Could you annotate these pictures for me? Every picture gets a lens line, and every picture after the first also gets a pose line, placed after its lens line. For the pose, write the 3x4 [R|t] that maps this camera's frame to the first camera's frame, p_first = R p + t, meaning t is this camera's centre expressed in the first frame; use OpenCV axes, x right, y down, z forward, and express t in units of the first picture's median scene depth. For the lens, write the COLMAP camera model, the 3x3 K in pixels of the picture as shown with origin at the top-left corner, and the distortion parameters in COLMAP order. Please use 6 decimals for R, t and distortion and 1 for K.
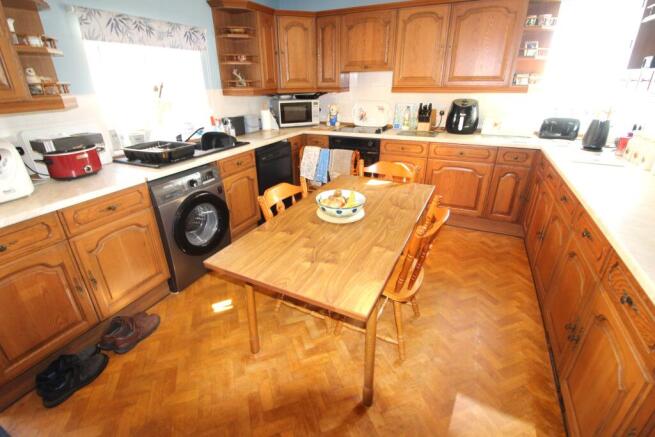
lens RADIAL K [[304.2, 0, 328.9], [0, 304.2, 219.4], [0, 0, 1]] dist [-0.009497, -0.008187]
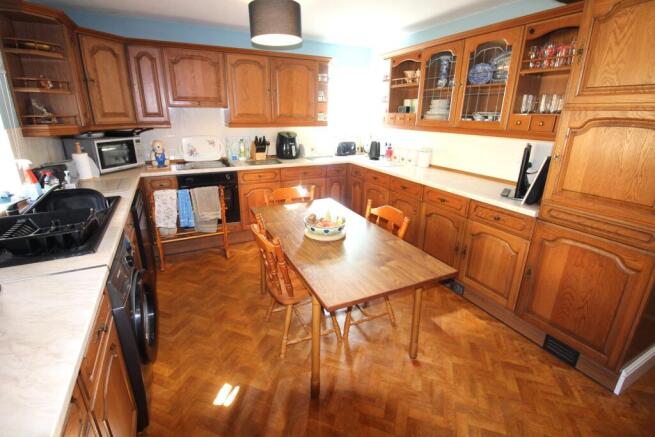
lens RADIAL K [[304.2, 0, 331.2], [0, 304.2, 212.3], [0, 0, 1]] dist [-0.009497, -0.008187]
pose [[0.598364, -0.227623, 0.768211, -0.460124], [0.309244, 0.950113, 0.040650, -0.075252], [-0.739141, 0.213242, 0.638905, 0.137339]]
